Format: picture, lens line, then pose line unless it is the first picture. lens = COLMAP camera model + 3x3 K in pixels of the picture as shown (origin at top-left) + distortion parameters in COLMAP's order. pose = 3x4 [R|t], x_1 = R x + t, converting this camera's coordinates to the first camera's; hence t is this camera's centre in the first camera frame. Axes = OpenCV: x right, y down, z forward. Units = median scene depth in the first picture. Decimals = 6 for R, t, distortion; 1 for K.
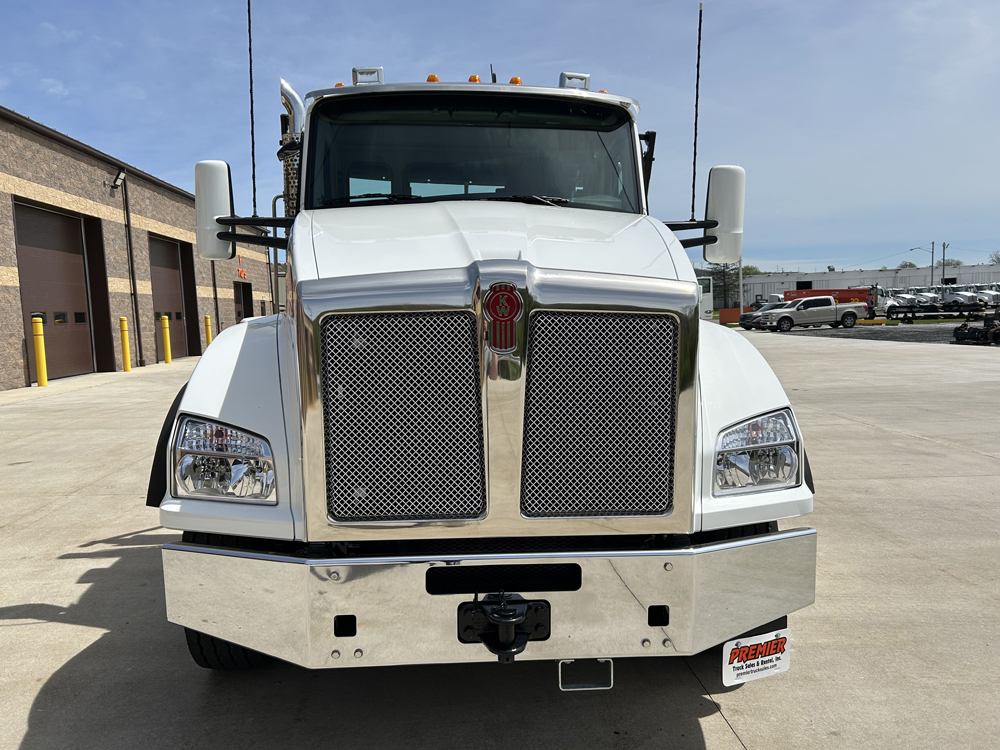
lens RADIAL K [[733.6, 0, 500.0], [0, 733.6, 375.0], [0, 0, 1]] dist [0.070922, -0.102305]
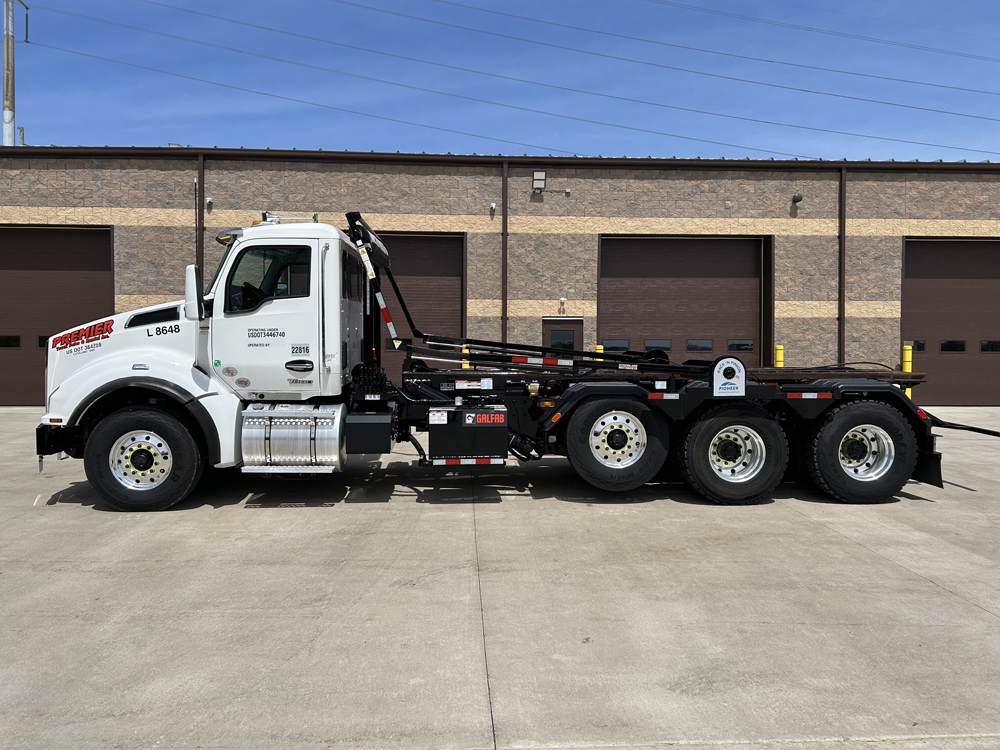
lens RADIAL K [[733.6, 0, 500.0], [0, 733.6, 375.0], [0, 0, 1]] dist [0.070922, -0.102305]
pose [[-0.012208, 0.057942, -0.998245, 0.492374], [-0.084187, 0.994716, 0.058767, -0.048175], [0.996375, 0.084757, -0.007265, 0.415106]]
